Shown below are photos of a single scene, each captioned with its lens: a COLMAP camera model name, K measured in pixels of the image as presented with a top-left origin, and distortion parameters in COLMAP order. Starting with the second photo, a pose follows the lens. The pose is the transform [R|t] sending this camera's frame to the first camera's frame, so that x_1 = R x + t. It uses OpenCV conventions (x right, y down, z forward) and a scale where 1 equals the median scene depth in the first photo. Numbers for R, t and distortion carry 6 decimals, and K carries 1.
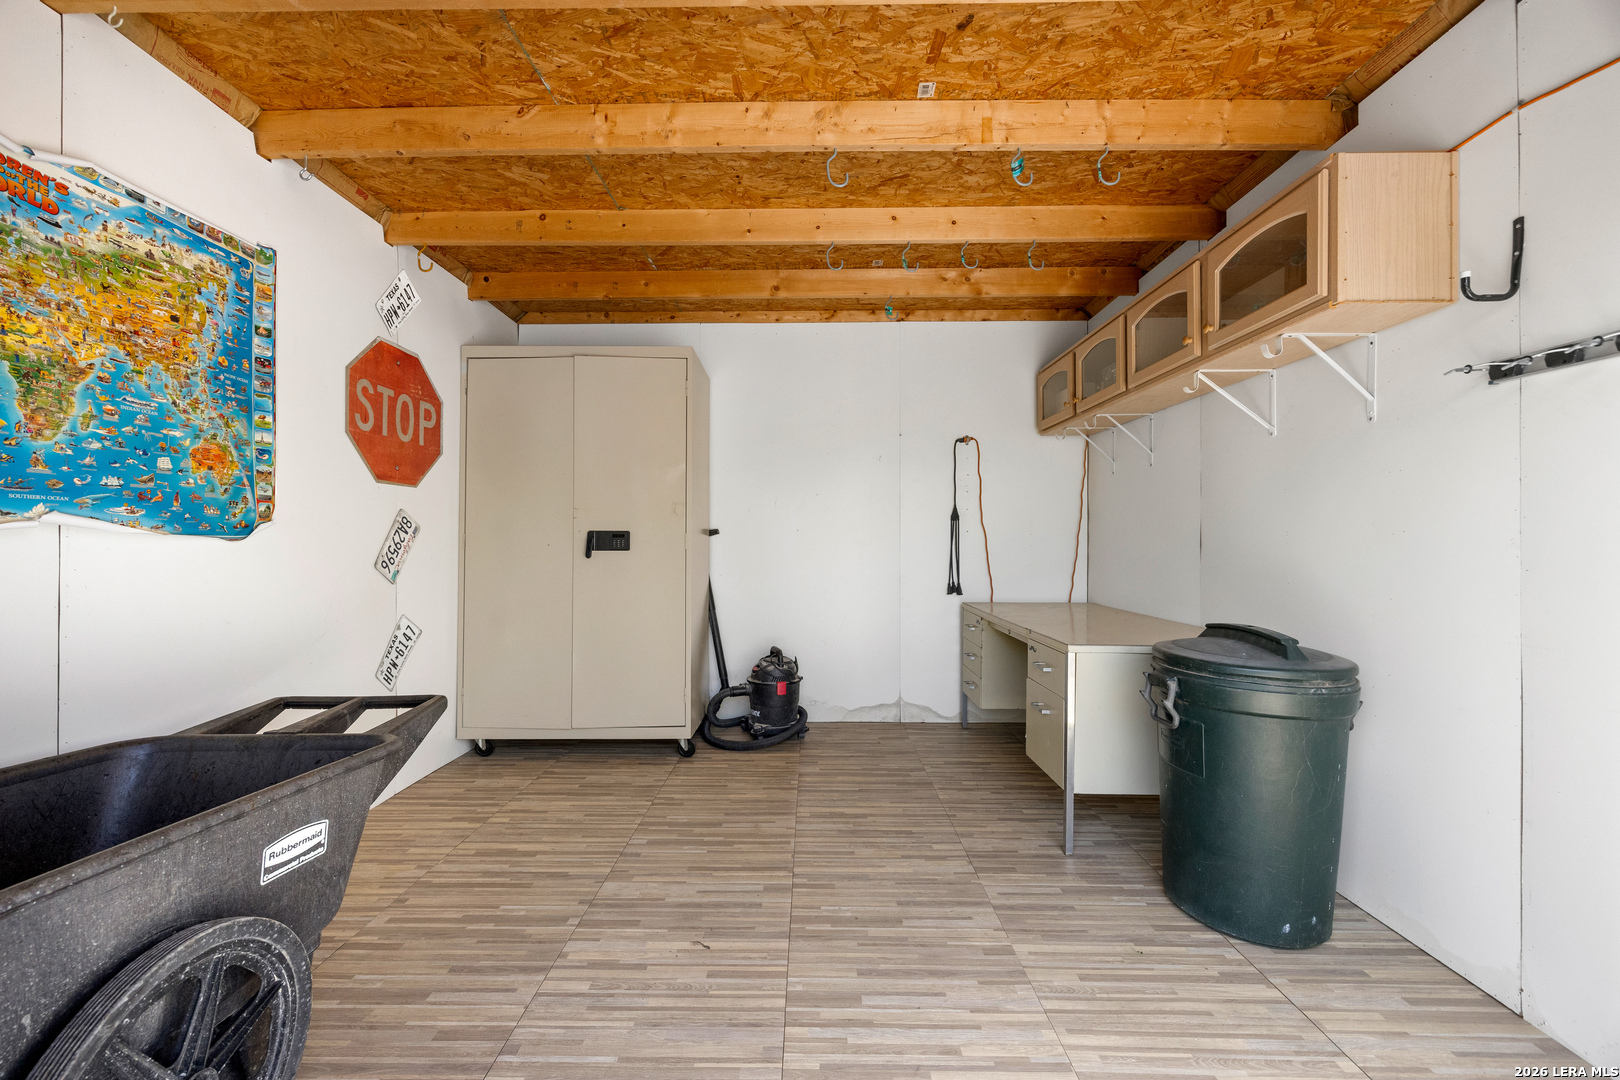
lens RADIAL K [[655.2, 0, 808.7], [0, 655.2, 535.5], [0, 0, 1]] dist [0.000923, 0.000112]
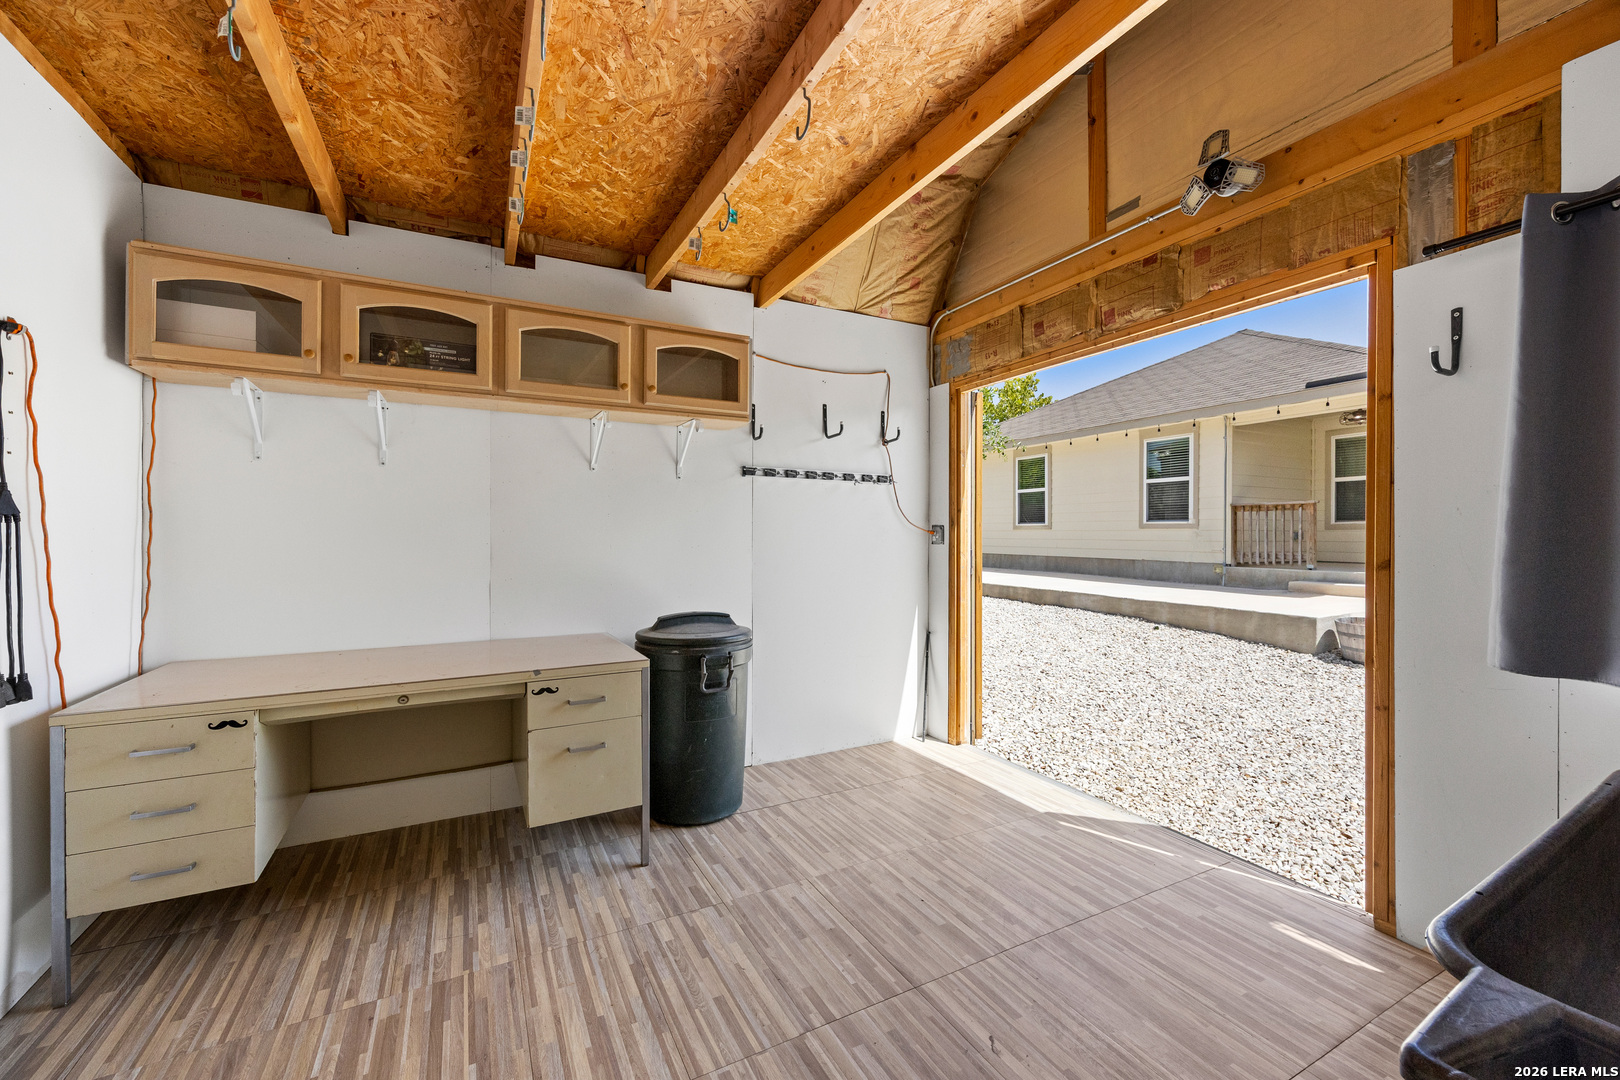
lens RADIAL K [[655.2, 0, 808.7], [0, 655.2, 535.5], [0, 0, 1]] dist [0.000923, 0.000112]
pose [[-0.495710, -0.004353, 0.868477, -0.717508], [-0.007799, 0.999969, 0.000560, -0.034171], [-0.868453, -0.006495, -0.495729, 1.500273]]
